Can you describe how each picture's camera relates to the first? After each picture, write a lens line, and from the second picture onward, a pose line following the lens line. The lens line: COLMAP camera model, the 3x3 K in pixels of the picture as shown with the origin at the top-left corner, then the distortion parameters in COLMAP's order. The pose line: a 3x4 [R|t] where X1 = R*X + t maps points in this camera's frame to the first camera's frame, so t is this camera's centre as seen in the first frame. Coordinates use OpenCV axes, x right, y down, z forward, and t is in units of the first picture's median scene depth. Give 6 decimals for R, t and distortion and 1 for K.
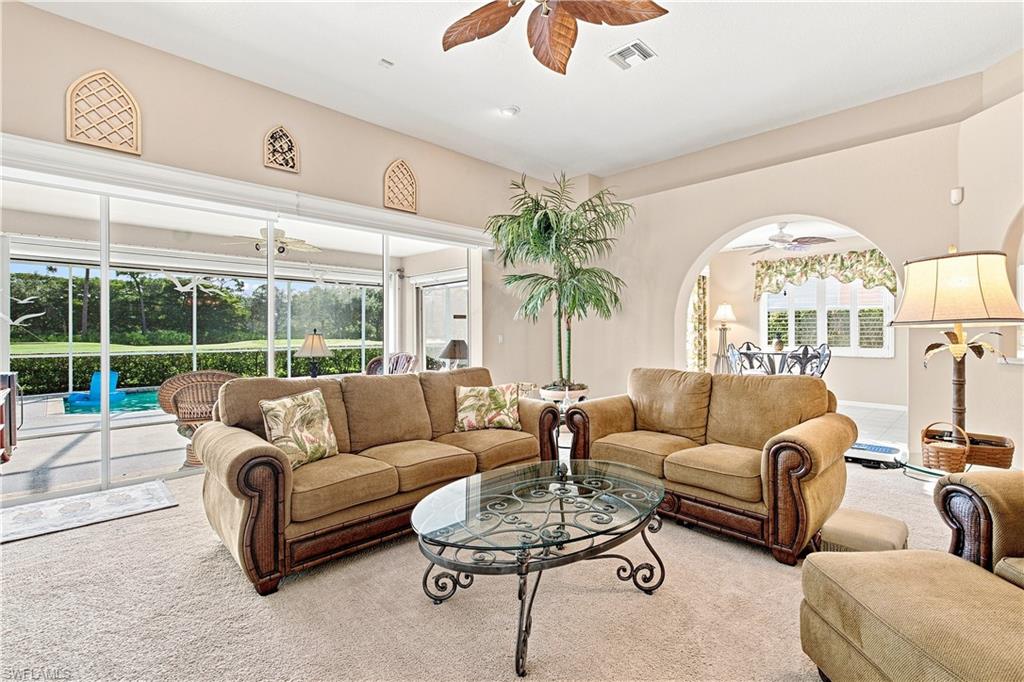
lens RADIAL K [[465.5, 0, 512.1], [0, 465.5, 338.3], [0, 0, 1]] dist [-0.004513, -0.000072]
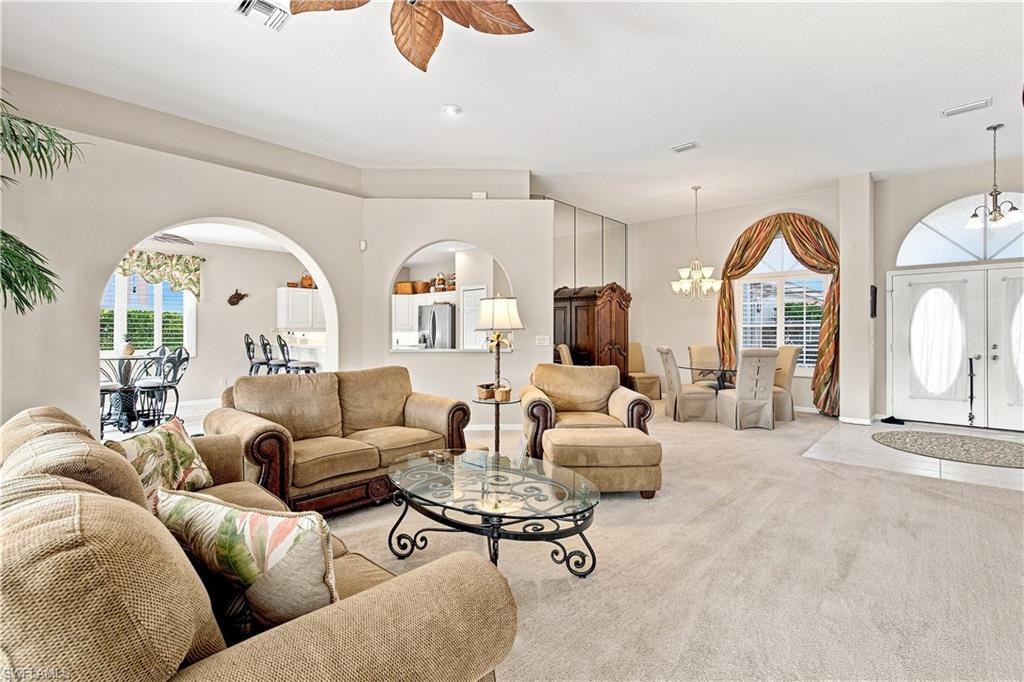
lens RADIAL K [[465.5, 0, 520.6], [0, 465.5, 335.4], [0, 0, 1]] dist [-0.004513, -0.000072]
pose [[-0.066845, -0.002027, 0.997761, -0.301859], [0.008260, 0.999963, 0.002585, -0.006403], [-0.997729, 0.008414, -0.066826, 0.291549]]
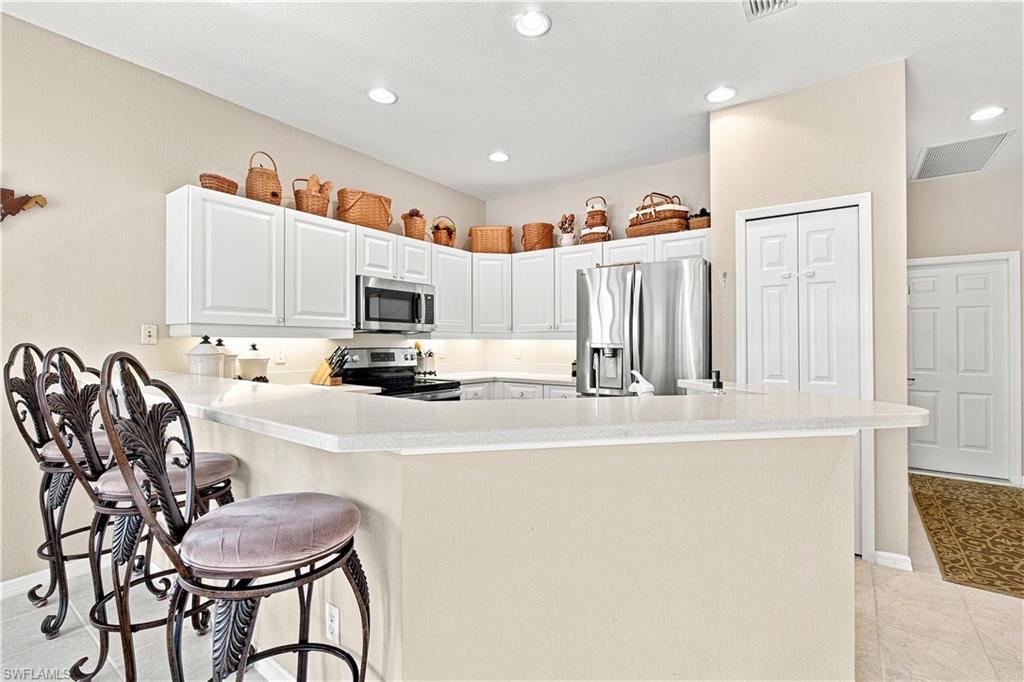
lens RADIAL K [[465.5, 0, 512.9], [0, 465.5, 345.6], [0, 0, 1]] dist [-0.004513, -0.000072]
pose [[-0.174730, -0.005606, 0.984600, 0.498742], [0.005563, 0.999962, 0.006681, -0.011005], [-0.984601, 0.006645, -0.174693, 0.619459]]
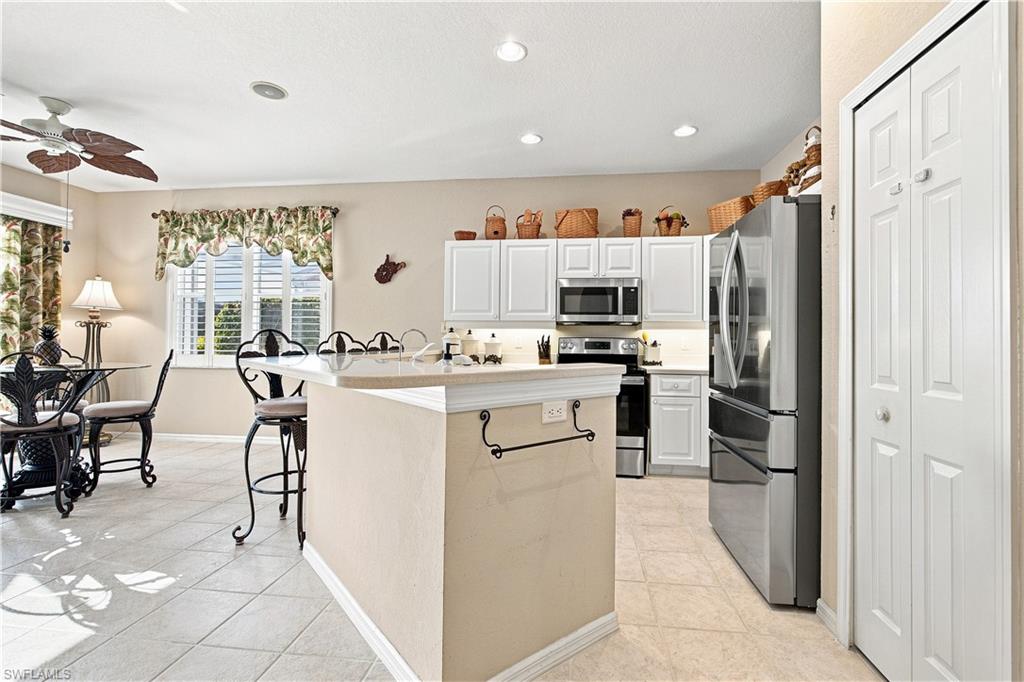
lens RADIAL K [[465.5, 0, 517.7], [0, 465.5, 335.5], [0, 0, 1]] dist [-0.004513, -0.000072]
pose [[0.785903, 0.016227, 0.618137, 0.580118], [-0.004448, 0.999778, -0.020591, 0.003890], [-0.618334, 0.013433, 0.785800, 0.281123]]
